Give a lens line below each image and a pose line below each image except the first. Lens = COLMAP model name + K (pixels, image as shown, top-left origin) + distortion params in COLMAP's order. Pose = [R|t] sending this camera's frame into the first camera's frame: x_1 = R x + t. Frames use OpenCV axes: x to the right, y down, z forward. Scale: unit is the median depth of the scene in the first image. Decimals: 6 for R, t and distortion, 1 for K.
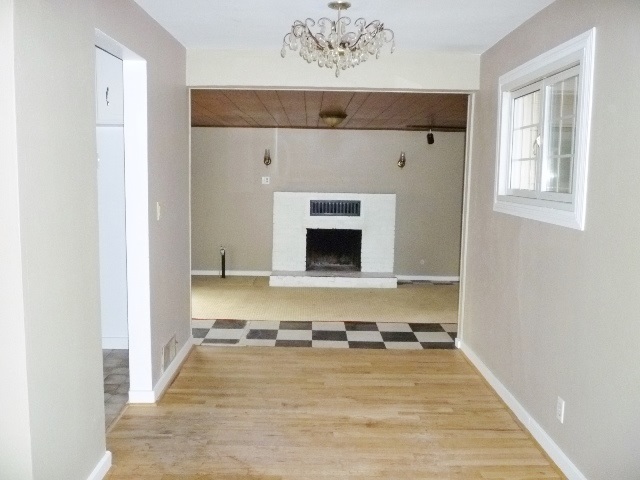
lens RADIAL K [[559.7, 0, 320.0], [0, 559.7, 240.0], [0, 0, 1]] dist [-0.012605, -0.006503]
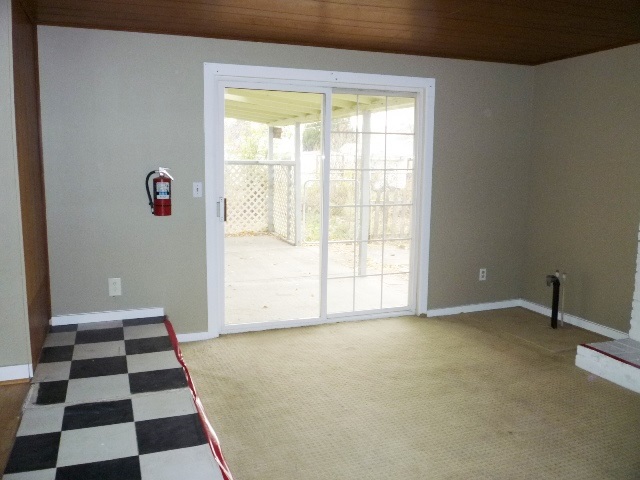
lens RADIAL K [[559.7, 0, 320.0], [0, 559.7, 240.0], [0, 0, 1]] dist [-0.012605, -0.006503]
pose [[0.344161, 0.116548, -0.931649, 0.273415], [-0.105356, 0.990793, 0.085027, -0.041503], [0.932981, 0.068892, 0.353271, 0.584435]]
